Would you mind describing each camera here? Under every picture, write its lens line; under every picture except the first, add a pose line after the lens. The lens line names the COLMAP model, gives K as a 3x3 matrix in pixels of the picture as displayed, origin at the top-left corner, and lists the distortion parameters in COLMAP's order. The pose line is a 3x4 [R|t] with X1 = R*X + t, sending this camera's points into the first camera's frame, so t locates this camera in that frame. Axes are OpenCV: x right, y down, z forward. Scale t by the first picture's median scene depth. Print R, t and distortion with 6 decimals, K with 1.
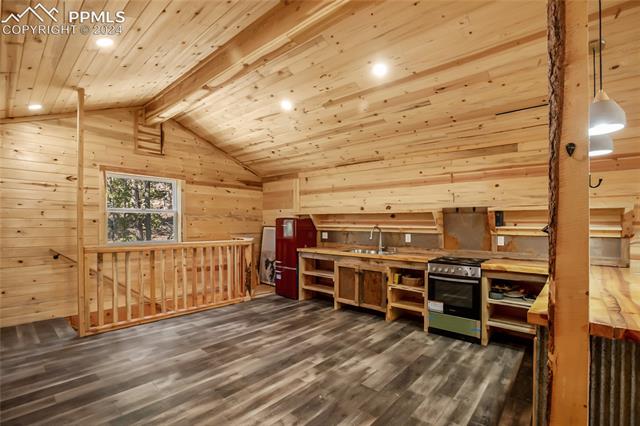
lens RADIAL K [[296.8, 0, 309.2], [0, 296.8, 220.9], [0, 0, 1]] dist [-0.048553, 0.013682]
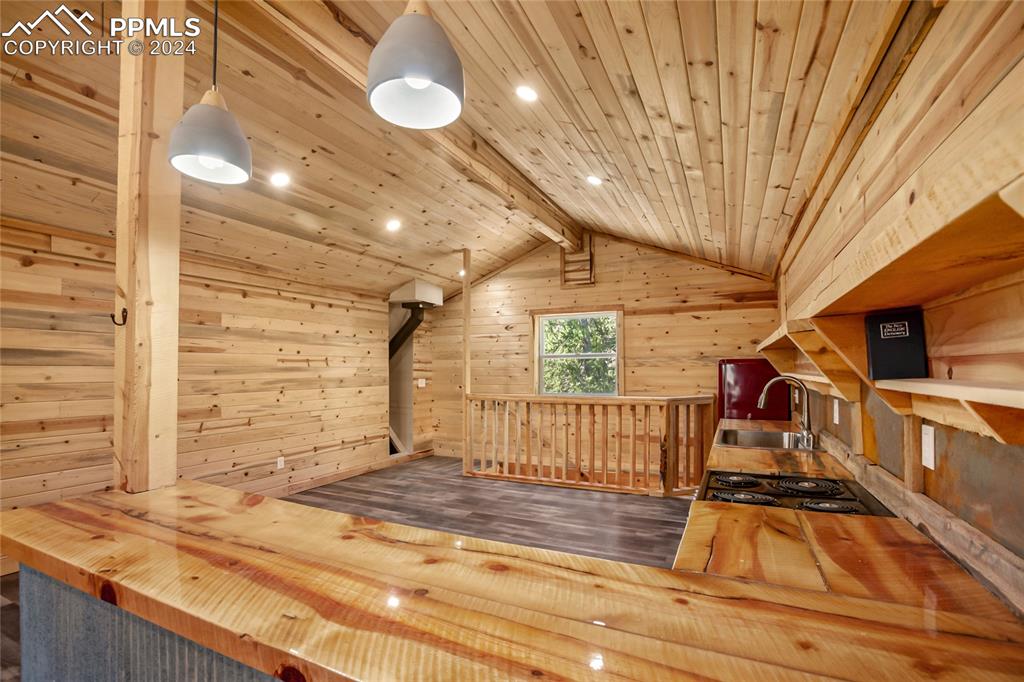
lens RADIAL K [[474.9, 0, 500.2], [0, 474.9, 360.2], [0, 0, 1]] dist [-0.048553, 0.013682]
pose [[0.276581, -0.024012, -0.960691, 0.840953], [0.013357, 0.999687, -0.021141, 0.003678], [0.960898, -0.006984, 0.276815, 0.545782]]
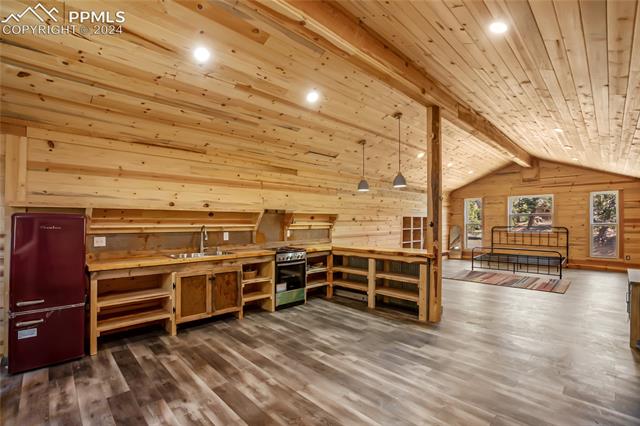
lens RADIAL K [[296.8, 0, 315.5], [0, 296.8, 215.8], [0, 0, 1]] dist [-0.048553, 0.013682]
pose [[0.064829, 0.011326, 0.997832, -0.755935], [-0.007921, 0.999910, -0.010835, -0.005086], [-0.997865, -0.007201, 0.064913, 0.694856]]
